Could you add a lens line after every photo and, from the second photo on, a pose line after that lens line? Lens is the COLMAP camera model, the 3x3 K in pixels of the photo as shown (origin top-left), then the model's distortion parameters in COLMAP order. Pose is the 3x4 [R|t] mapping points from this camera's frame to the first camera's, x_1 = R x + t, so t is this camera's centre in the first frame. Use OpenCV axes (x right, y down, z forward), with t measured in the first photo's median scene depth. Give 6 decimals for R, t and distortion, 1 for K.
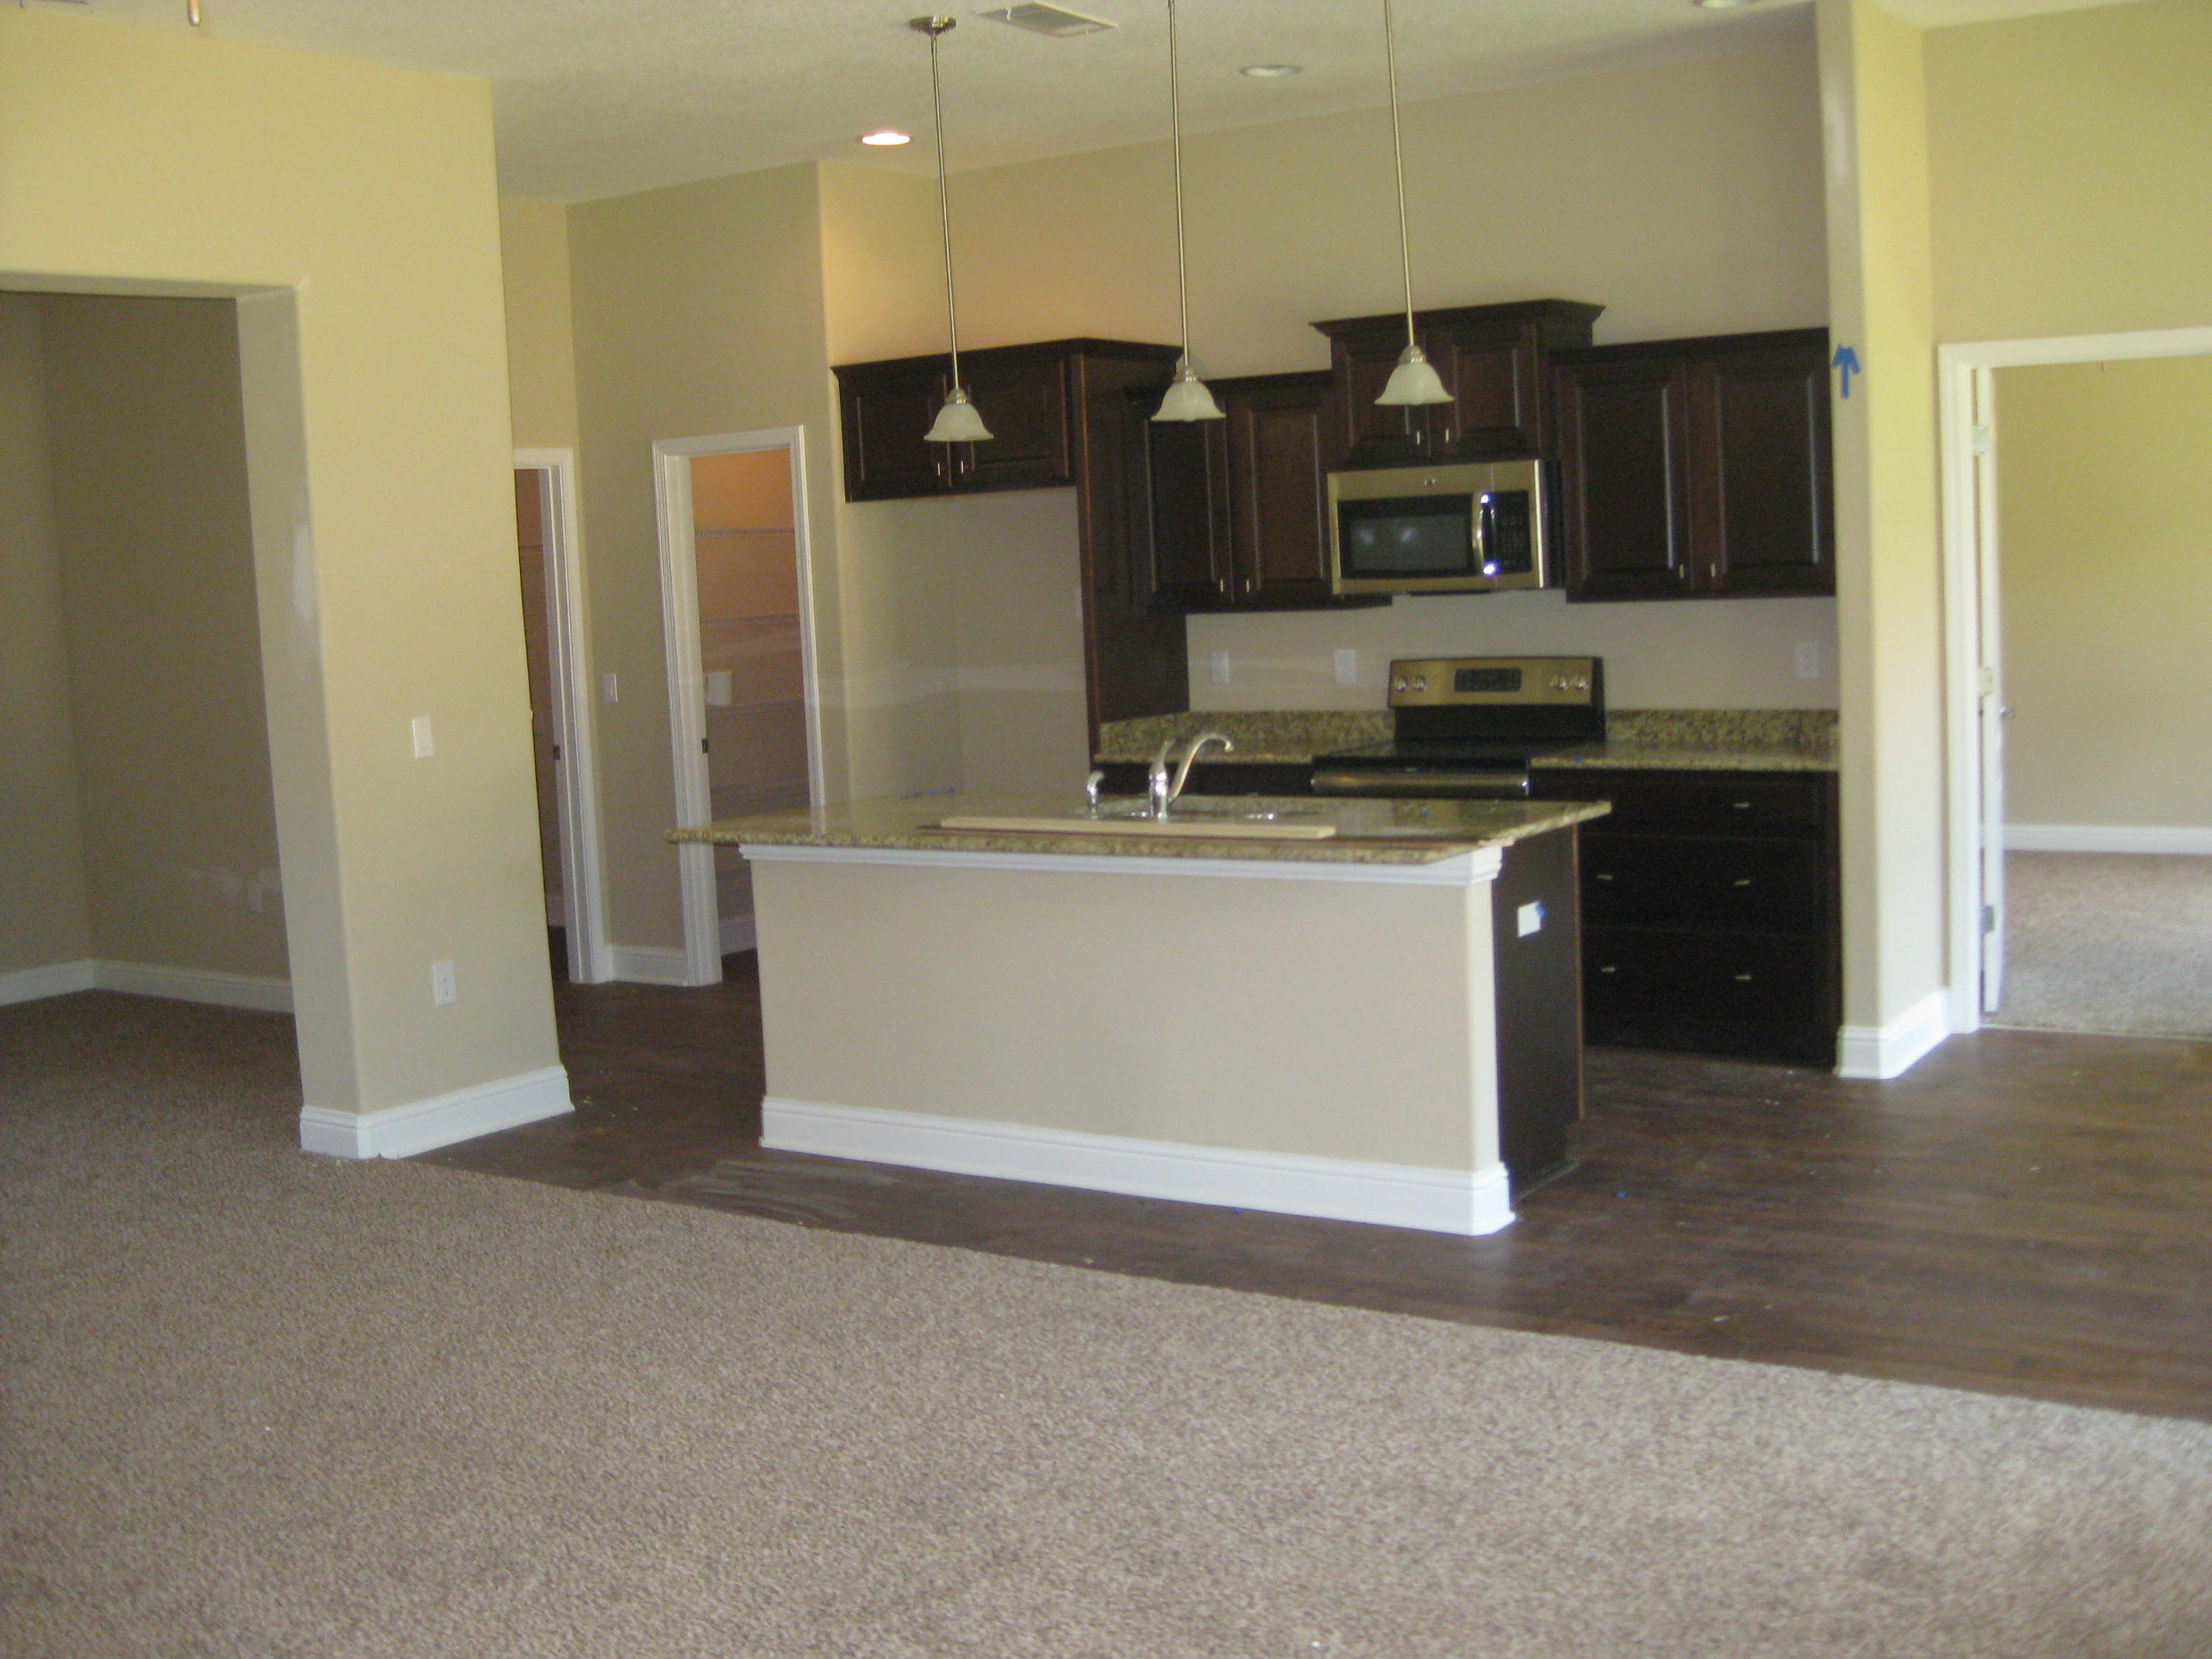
lens RADIAL K [[2397.1, 0, 1106.0], [0, 2397.1, 829.5], [0, 0, 1]] dist [-0.197629, 0.181006]
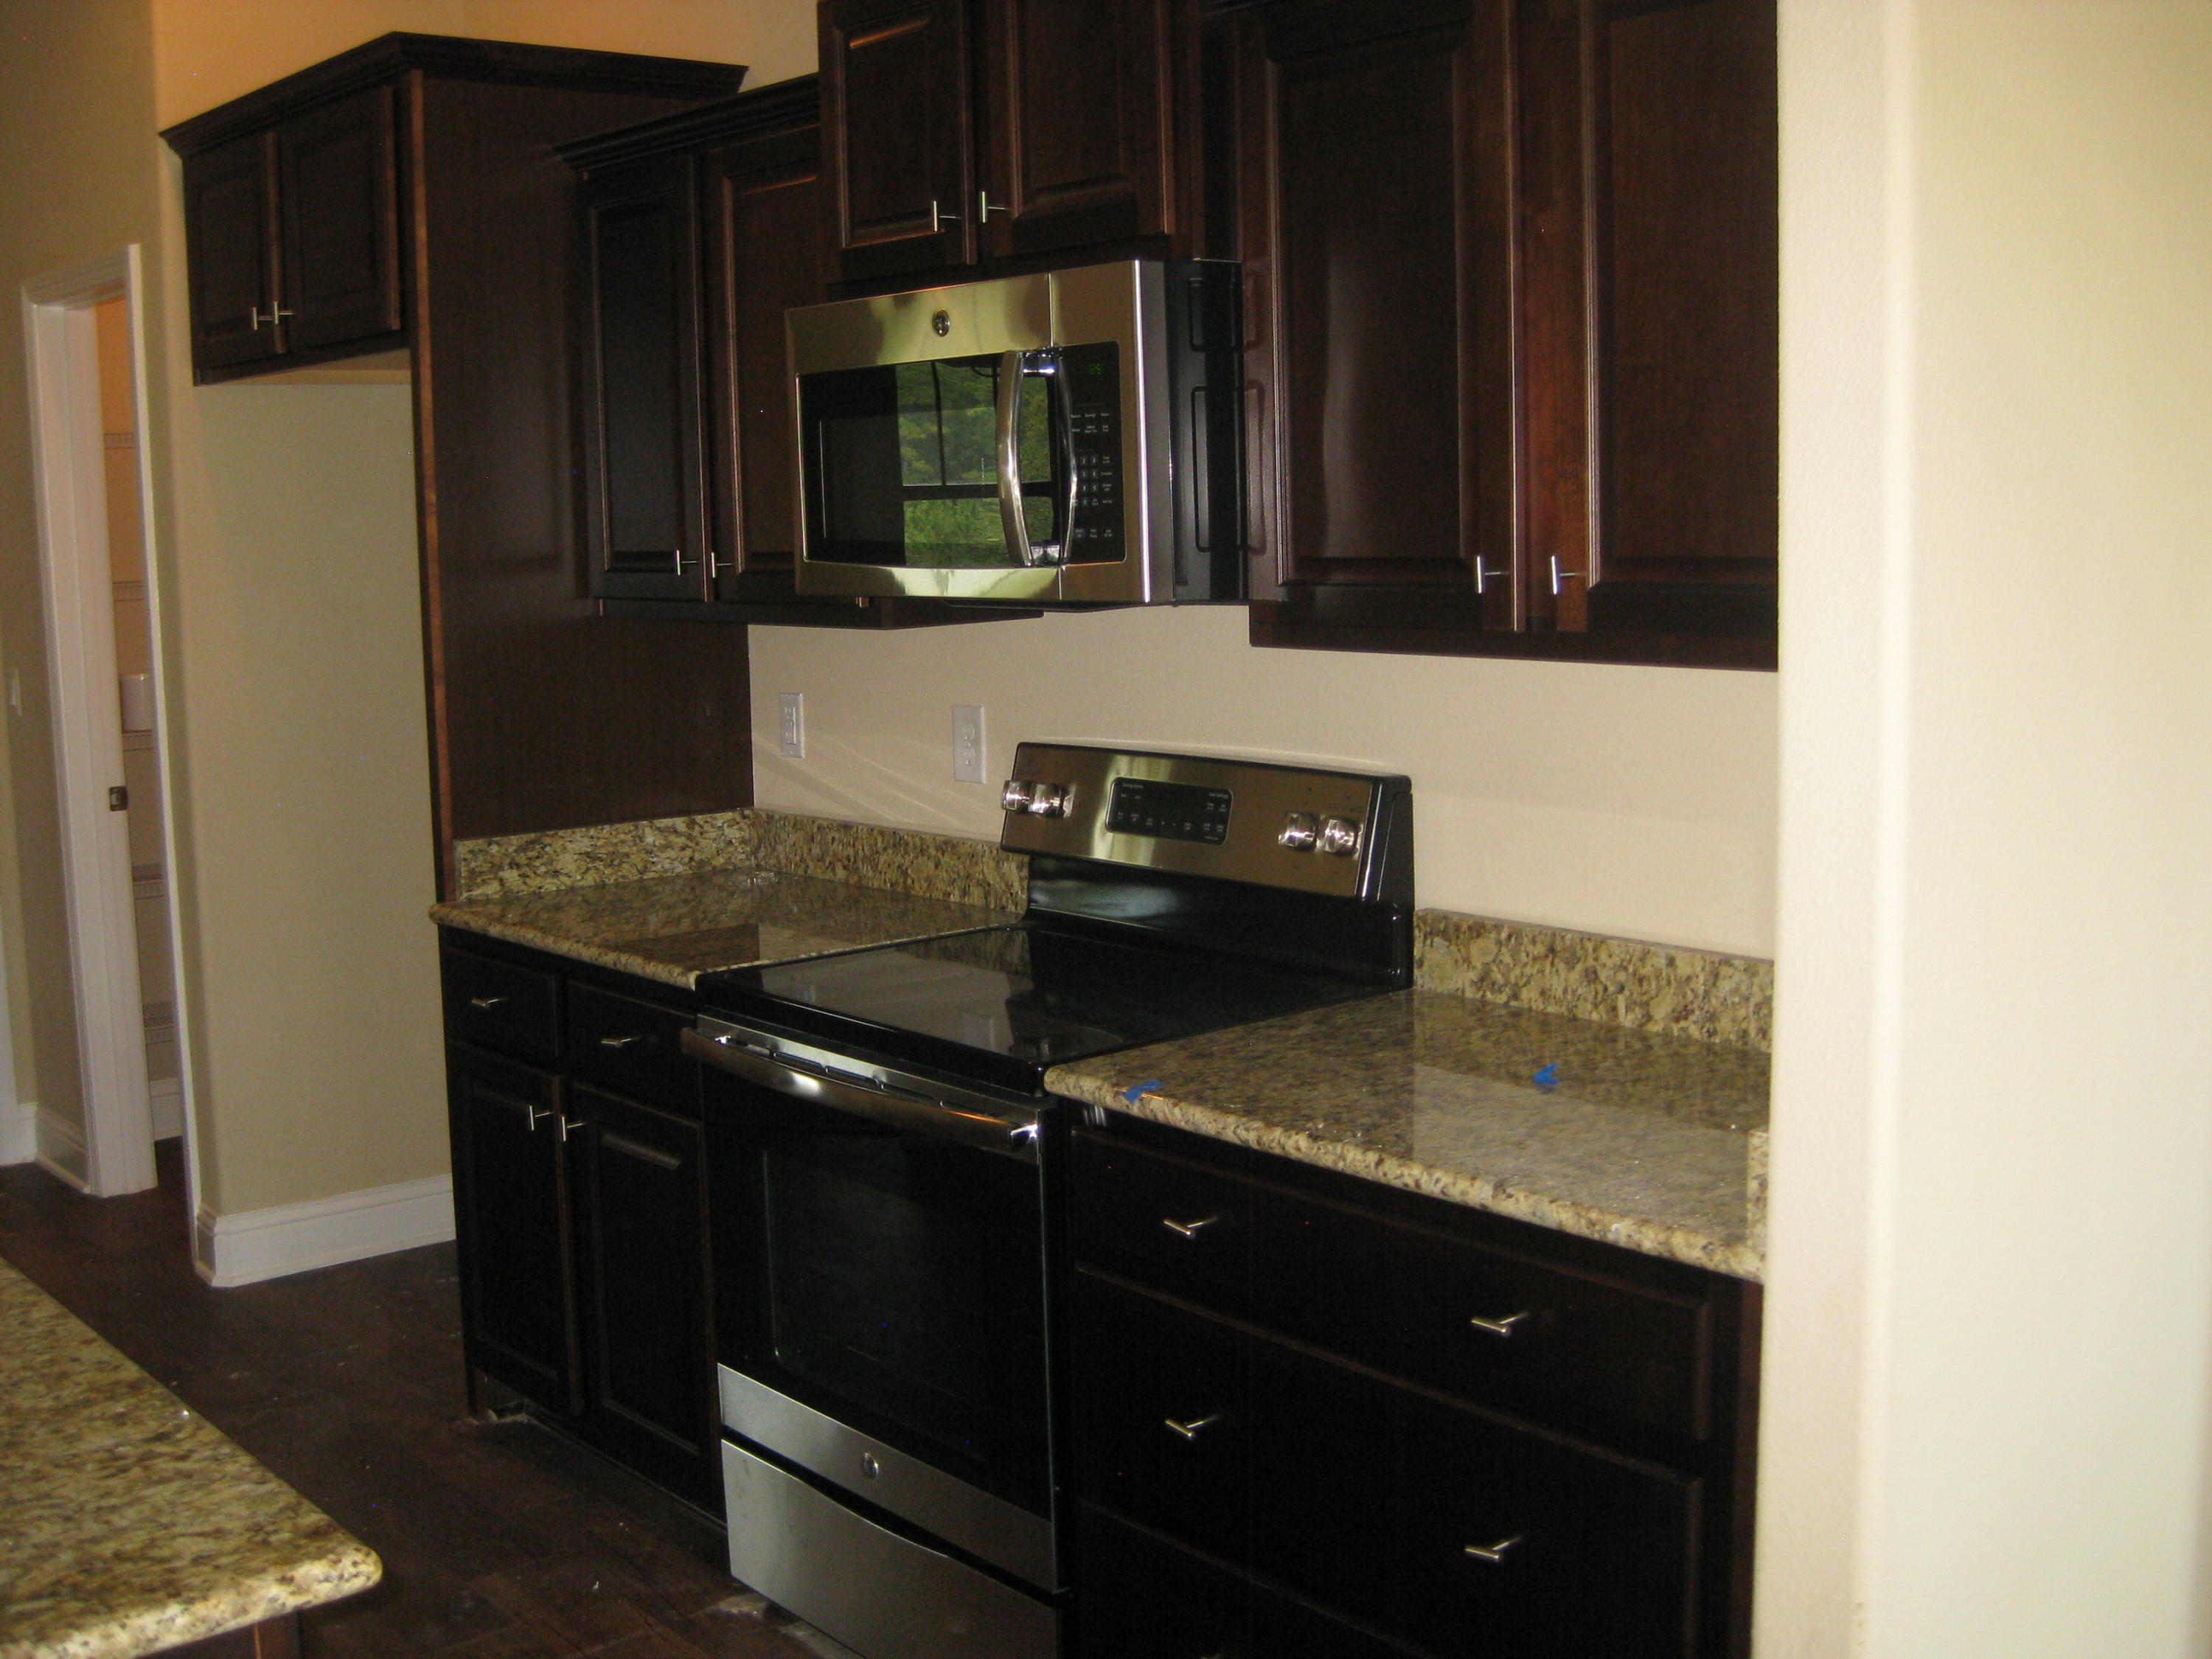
lens RADIAL K [[2397.1, 0, 1106.0], [0, 2397.1, 829.5], [0, 0, 1]] dist [-0.197629, 0.181006]
pose [[0.962977, 0.062267, -0.262292, 0.341322], [-0.053363, 0.997736, 0.040942, -0.099724], [0.264248, -0.025429, 0.964120, 0.780036]]
